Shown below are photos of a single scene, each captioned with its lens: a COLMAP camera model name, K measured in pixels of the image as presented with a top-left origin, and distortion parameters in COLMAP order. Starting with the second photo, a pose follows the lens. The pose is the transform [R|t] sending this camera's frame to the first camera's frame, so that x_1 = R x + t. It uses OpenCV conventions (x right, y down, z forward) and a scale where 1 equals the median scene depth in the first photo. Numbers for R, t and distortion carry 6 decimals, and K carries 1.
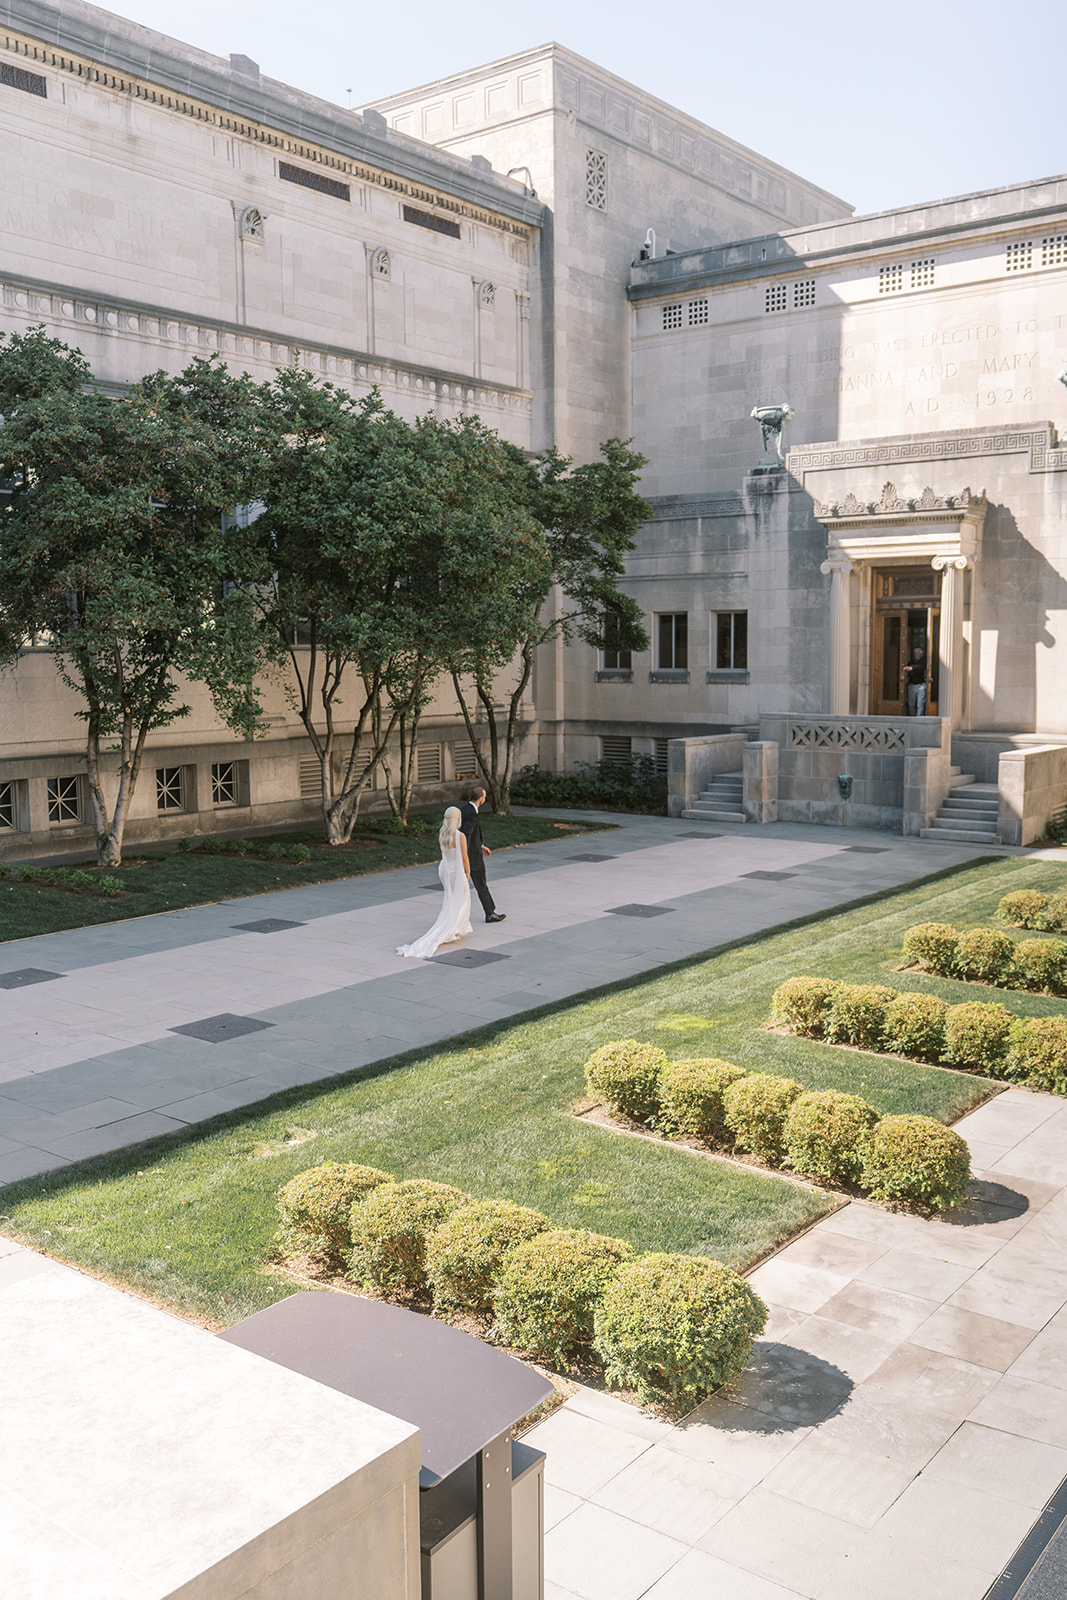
lens RADIAL K [[1404.0, 0, 536.0], [0, 1404.0, 800.8], [0, 0, 1]] dist [-0.001580, 0.001138]
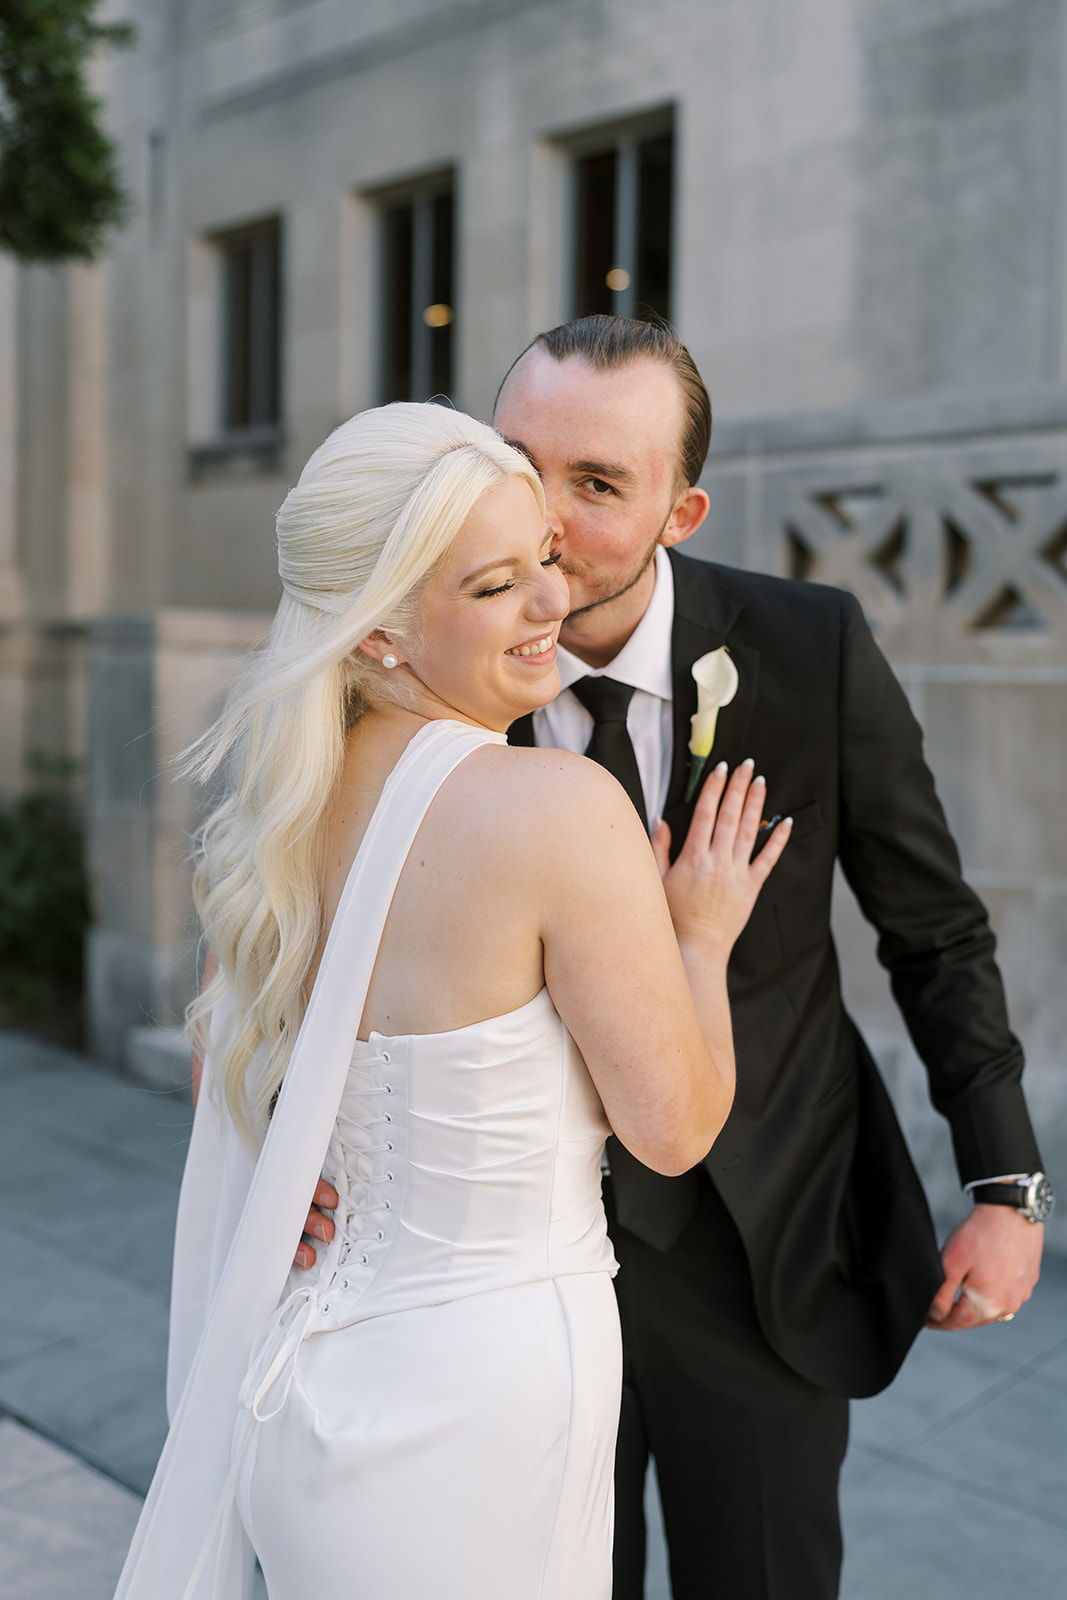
lens RADIAL K [[1619.7, 0, 531.2], [0, 1619.7, 797.9], [0, 0, 1]] dist [0.009742, 0.000000]
pose [[0.995420, 0.027111, -0.091674, 0.157896], [-0.029947, 0.999110, -0.029694, -0.016193], [0.090787, 0.032304, 0.995346, 0.764153]]
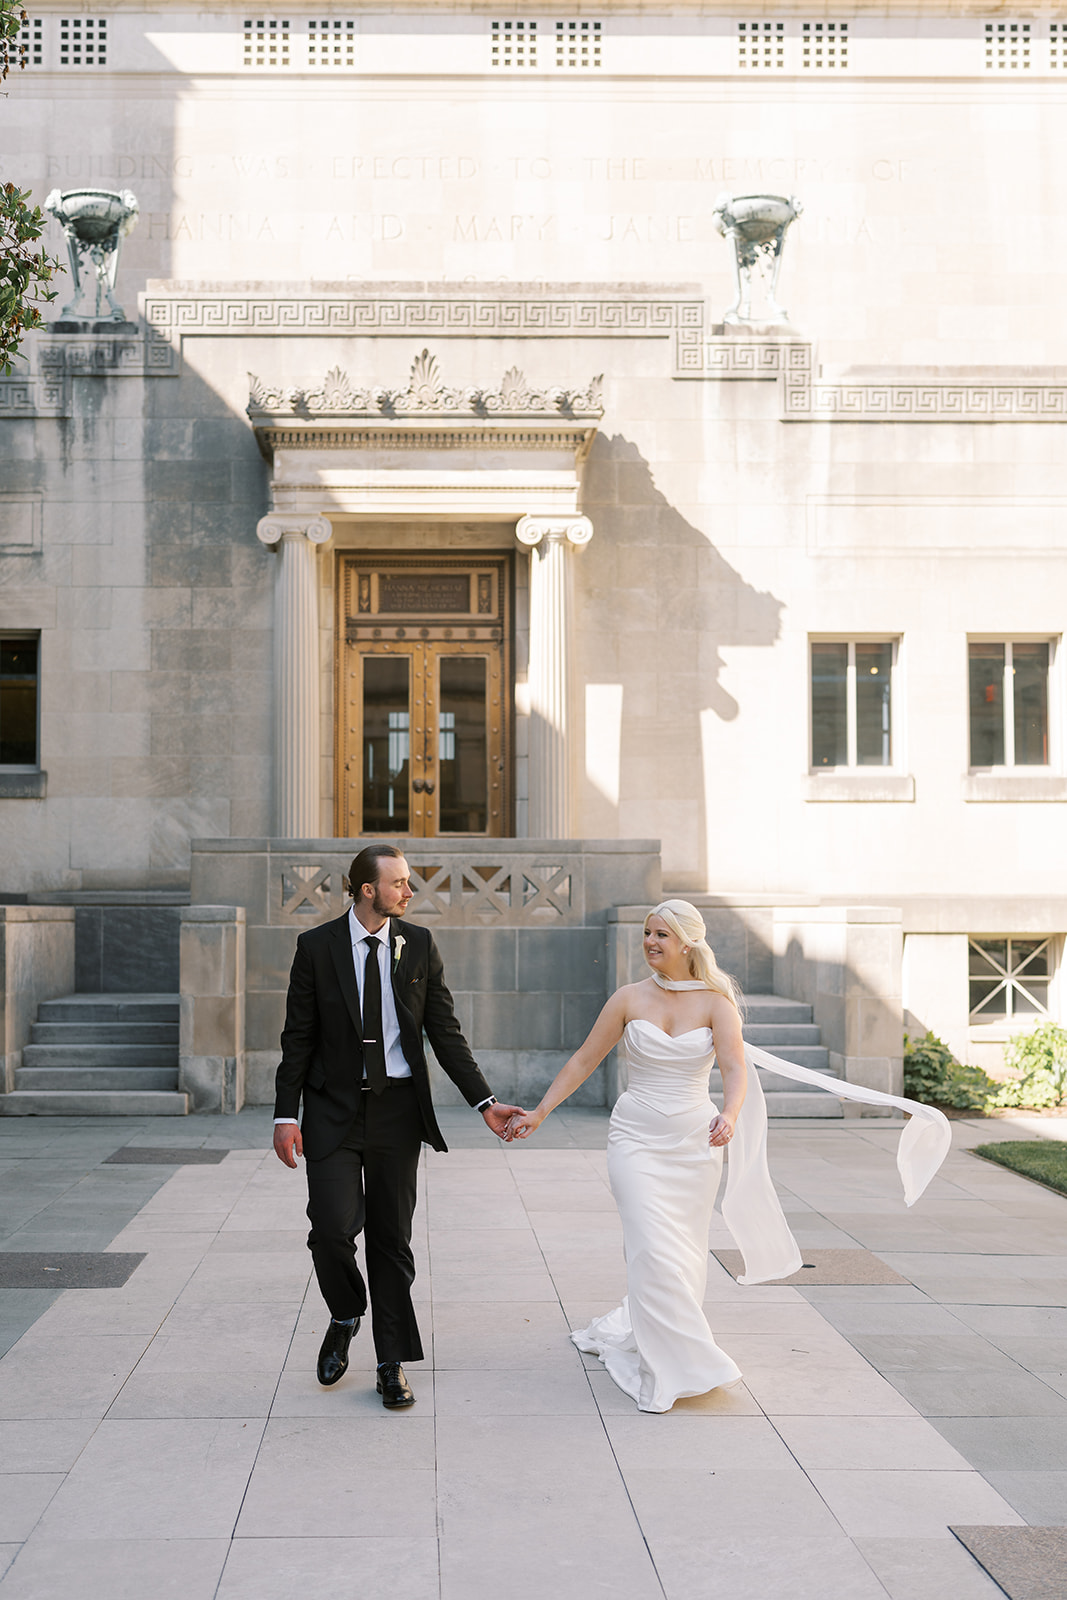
lens RADIAL K [[1821.5, 0, 537.1], [0, 1821.5, 809.0], [0, 0, 1]] dist [0.012179, 0.000000]
pose [[0.791004, 0.037403, 0.610666, -0.073582], [0.059029, 0.988807, -0.137025, 0.006136], [-0.608957, 0.144435, 0.779943, 0.485253]]
